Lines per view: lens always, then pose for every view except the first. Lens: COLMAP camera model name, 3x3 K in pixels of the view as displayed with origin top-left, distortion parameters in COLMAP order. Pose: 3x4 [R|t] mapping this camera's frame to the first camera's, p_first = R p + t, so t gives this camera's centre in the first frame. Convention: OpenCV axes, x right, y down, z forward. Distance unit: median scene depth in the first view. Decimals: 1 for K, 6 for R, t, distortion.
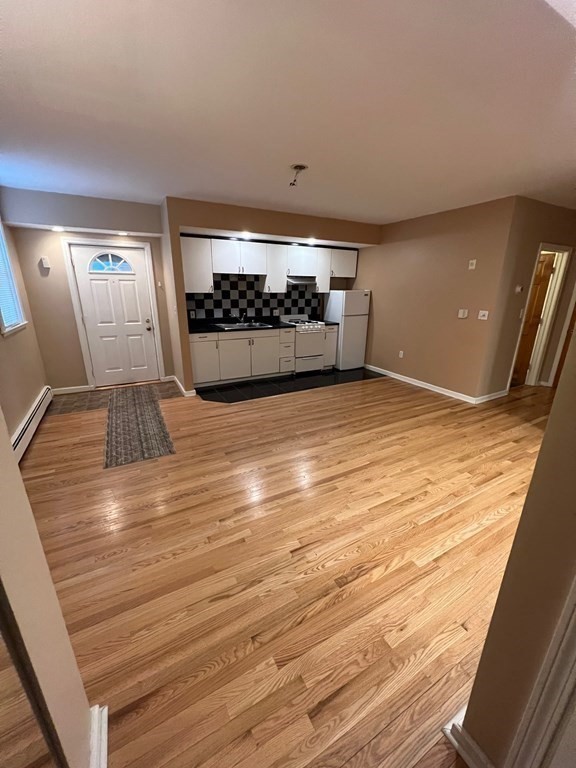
lens RADIAL K [[306.8, 0, 288.0], [0, 306.8, 384.0], [0, 0, 1]] dist [-0.002069, -0.000194]
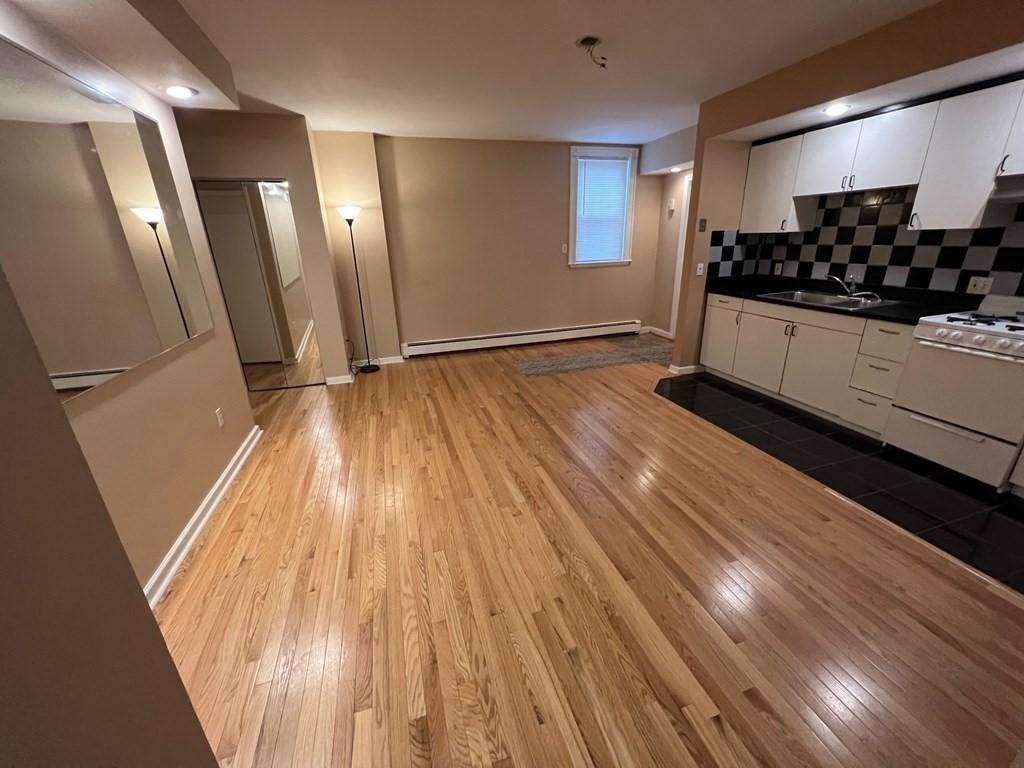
lens RADIAL K [[409.0, 0, 512.0], [0, 409.0, 384.0], [0, 0, 1]] dist [-0.002069, -0.000194]
pose [[-0.201721, 0.329290, -0.922430, 0.822525], [-0.267370, 0.887507, 0.375293, -0.243678], [0.942243, 0.322335, -0.090987, 0.845482]]
